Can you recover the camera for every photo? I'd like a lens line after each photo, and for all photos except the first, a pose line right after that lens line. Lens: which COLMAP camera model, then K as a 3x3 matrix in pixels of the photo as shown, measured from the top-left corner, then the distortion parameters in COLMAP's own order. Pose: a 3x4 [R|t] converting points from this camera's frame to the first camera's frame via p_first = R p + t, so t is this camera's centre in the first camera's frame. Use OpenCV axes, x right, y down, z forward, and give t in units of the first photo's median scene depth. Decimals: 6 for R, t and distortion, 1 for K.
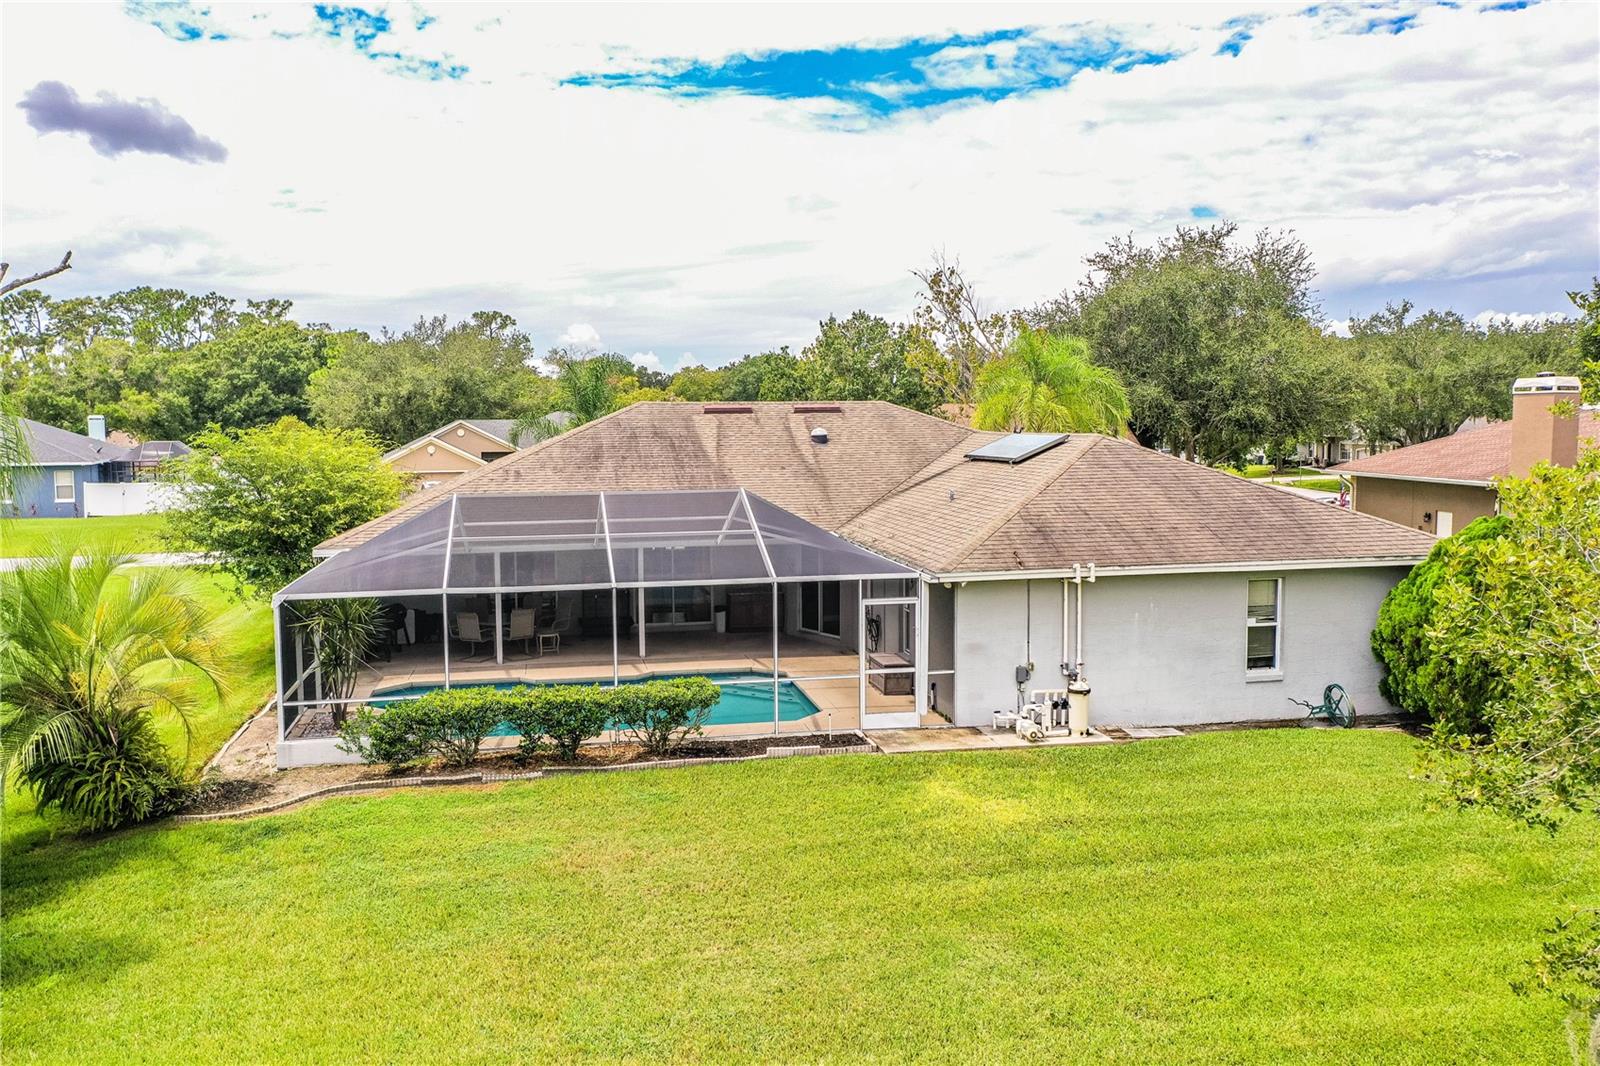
lens RADIAL K [[1266.6, 0, 790.1], [0, 1266.6, 566.7], [0, 0, 1]] dist [-0.001484, 0.005736]
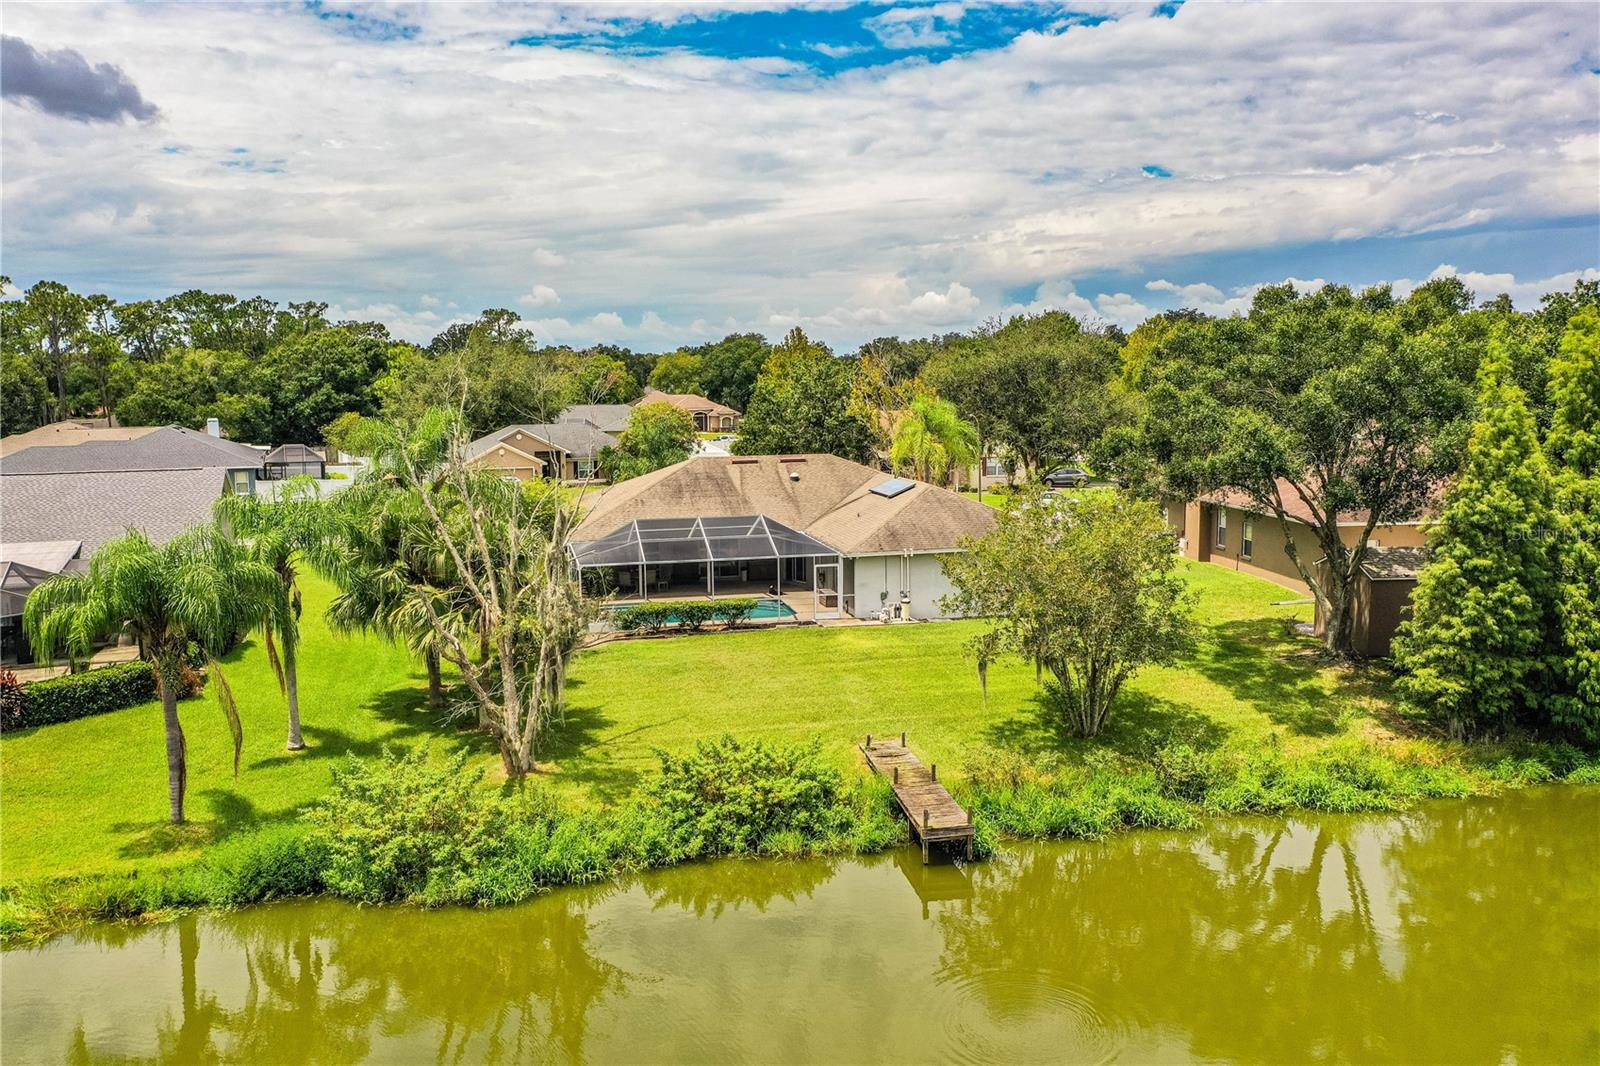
lens RADIAL K [[1266.6, 0, 795.4], [0, 1266.6, 534.0], [0, 0, 1]] dist [-0.001484, 0.005736]
pose [[0.999424, -0.011545, 0.031912, -0.015758], [0.011215, 0.999882, 0.010511, -0.016423], [-0.032030, -0.010147, 0.999435, -0.393741]]
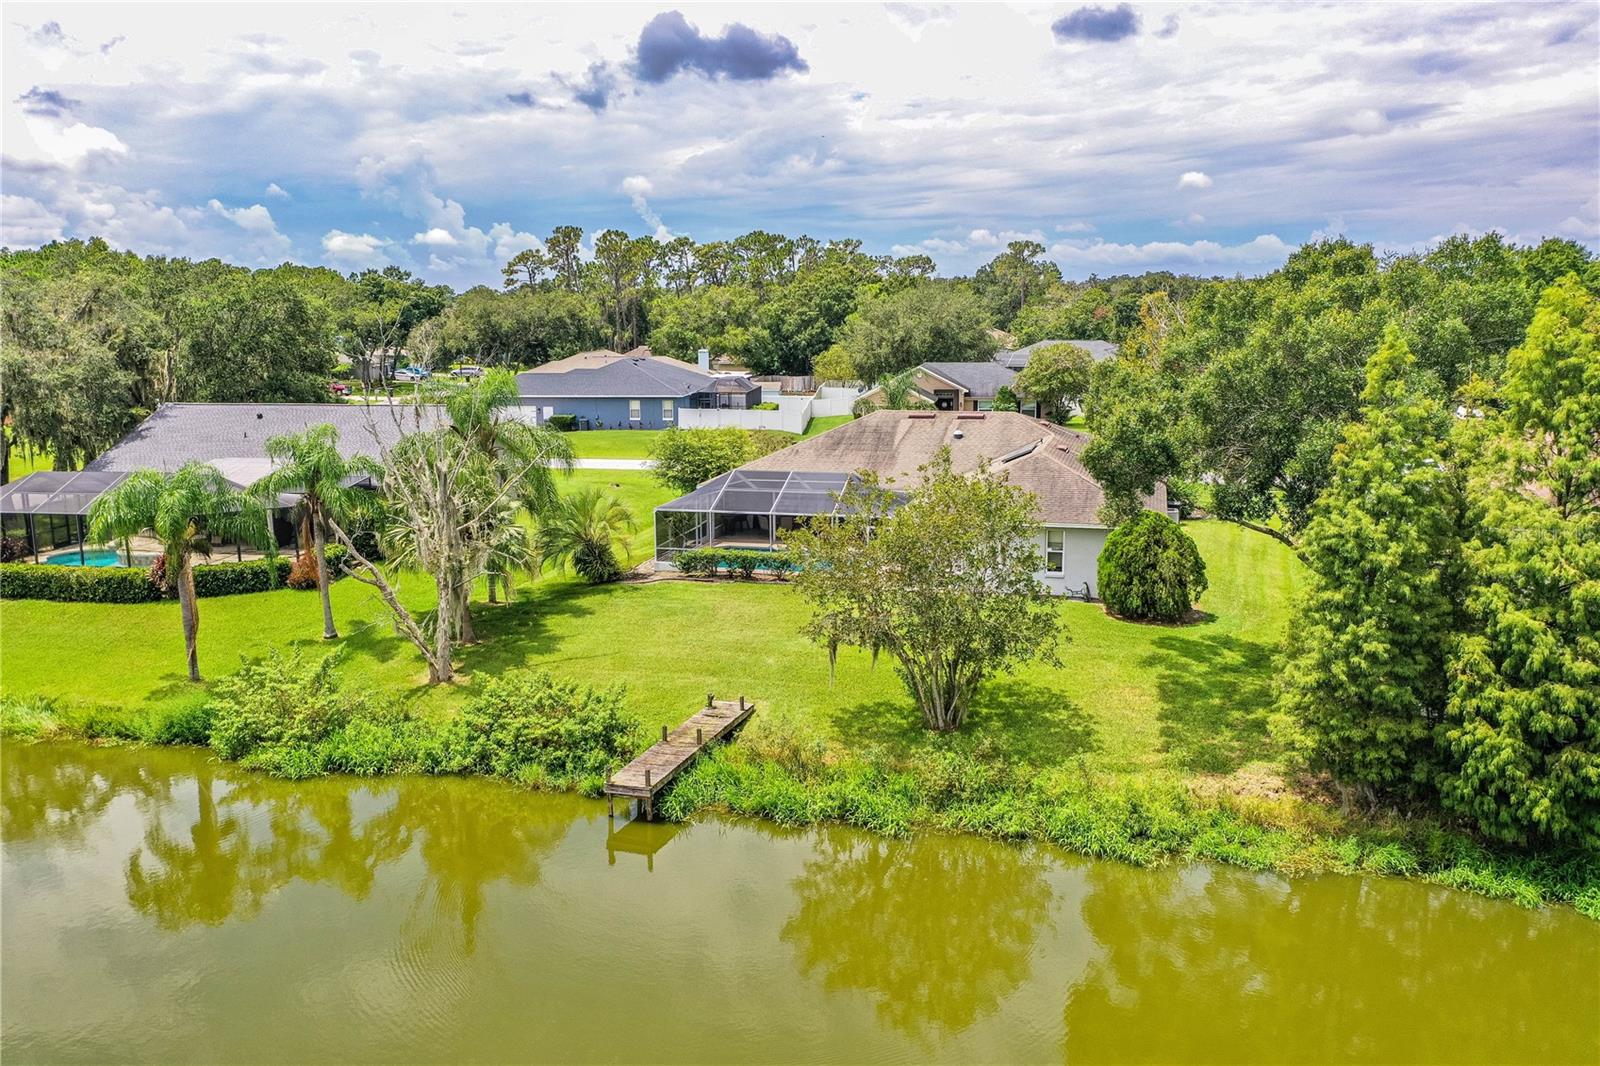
lens RADIAL K [[1266.6, 0, 795.5], [0, 1266.6, 536.1], [0, 0, 1]] dist [-0.001484, 0.005736]
pose [[0.891588, 0.076717, -0.446302, 0.287954], [-0.045739, 0.995761, 0.079794, -0.040325], [0.450532, -0.050730, 0.891318, -0.346772]]
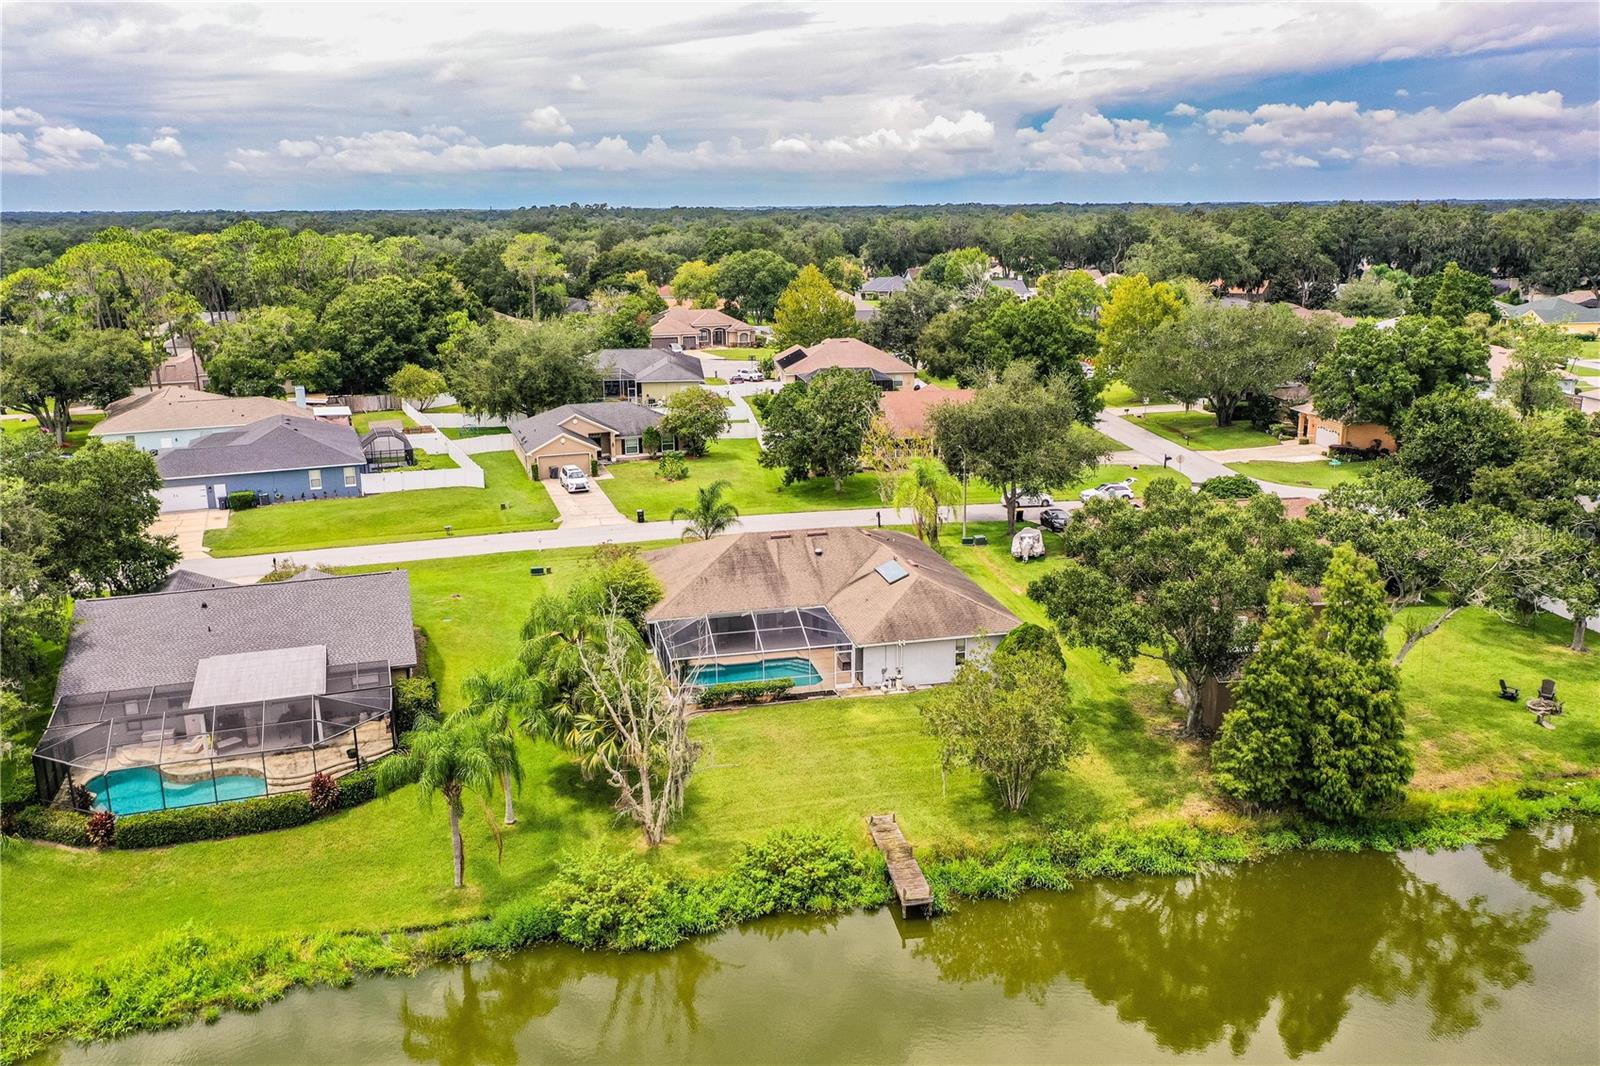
lens RADIAL K [[1266.6, 0, 797.0], [0, 1266.6, 531.9], [0, 0, 1]] dist [-0.001484, 0.005736]
pose [[0.999546, -0.013569, 0.026894, -0.037262], [0.009666, 0.990065, 0.140279, -0.216892], [-0.028530, -0.139955, 0.989747, -0.650437]]
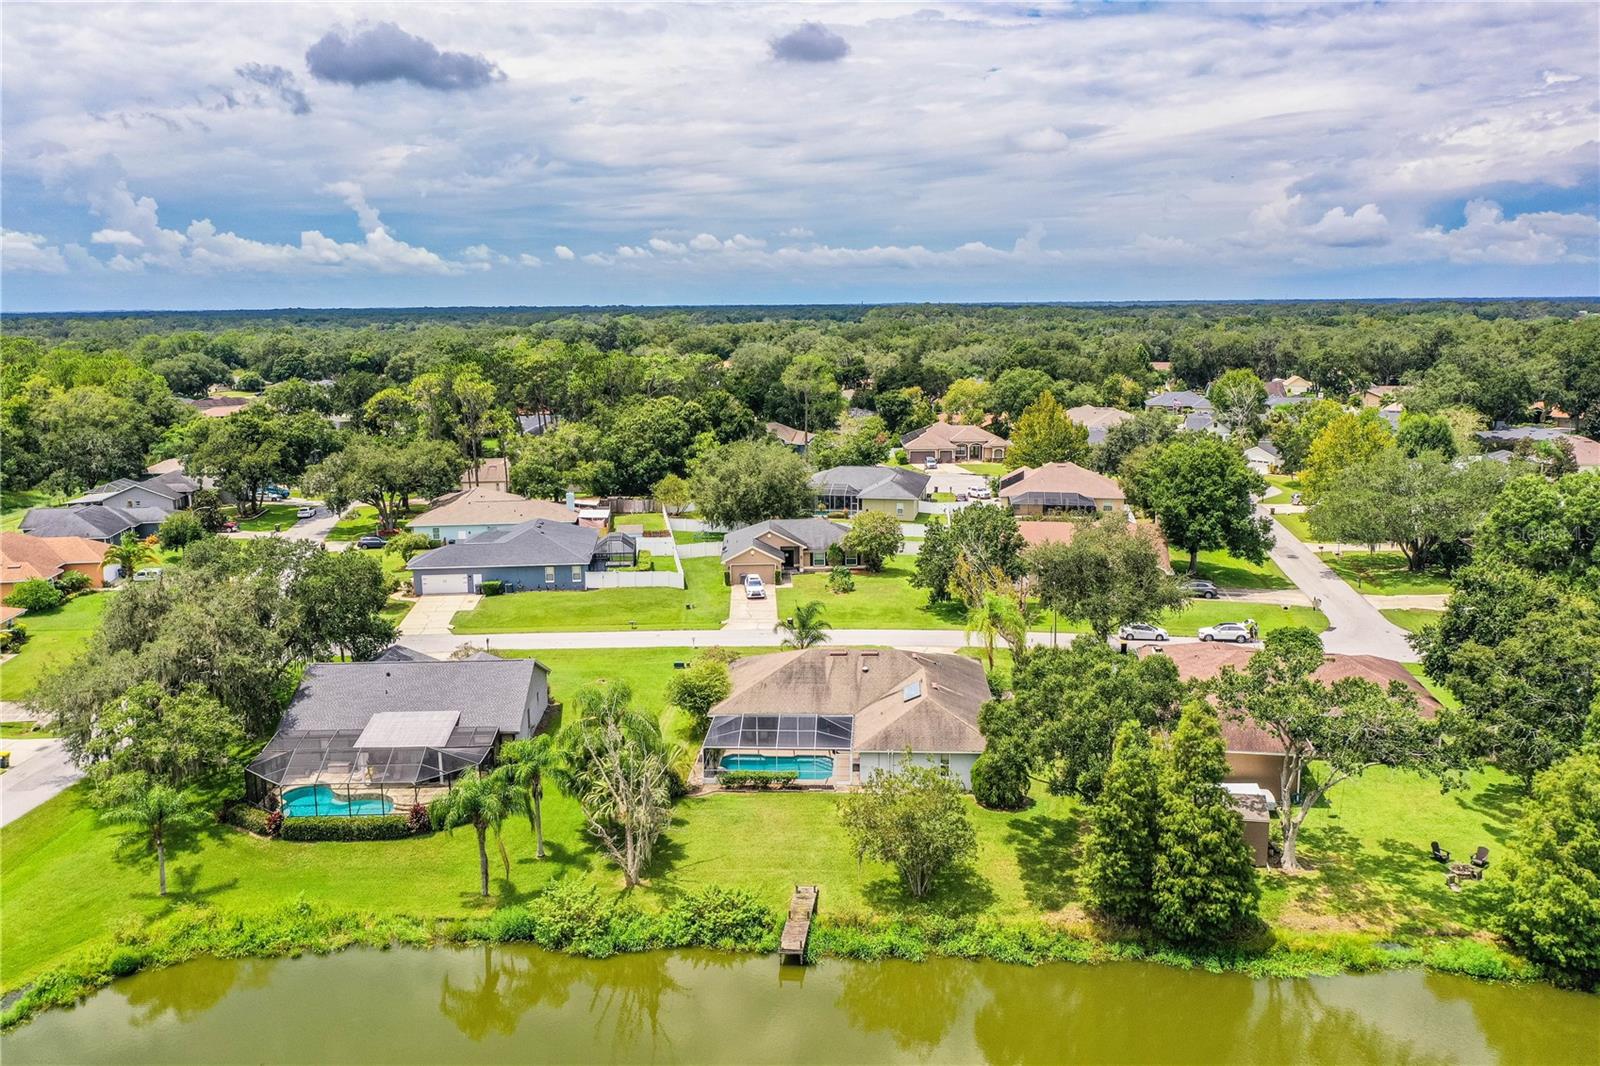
lens RADIAL K [[1266.6, 0, 796.5], [0, 1266.6, 533.2], [0, 0, 1]] dist [-0.001484, 0.005736]
pose [[0.967058, 0.039341, -0.251499, 0.267729], [-0.021392, 0.997050, 0.073710, -0.282264], [0.253657, -0.065902, 0.965047, -0.845186]]
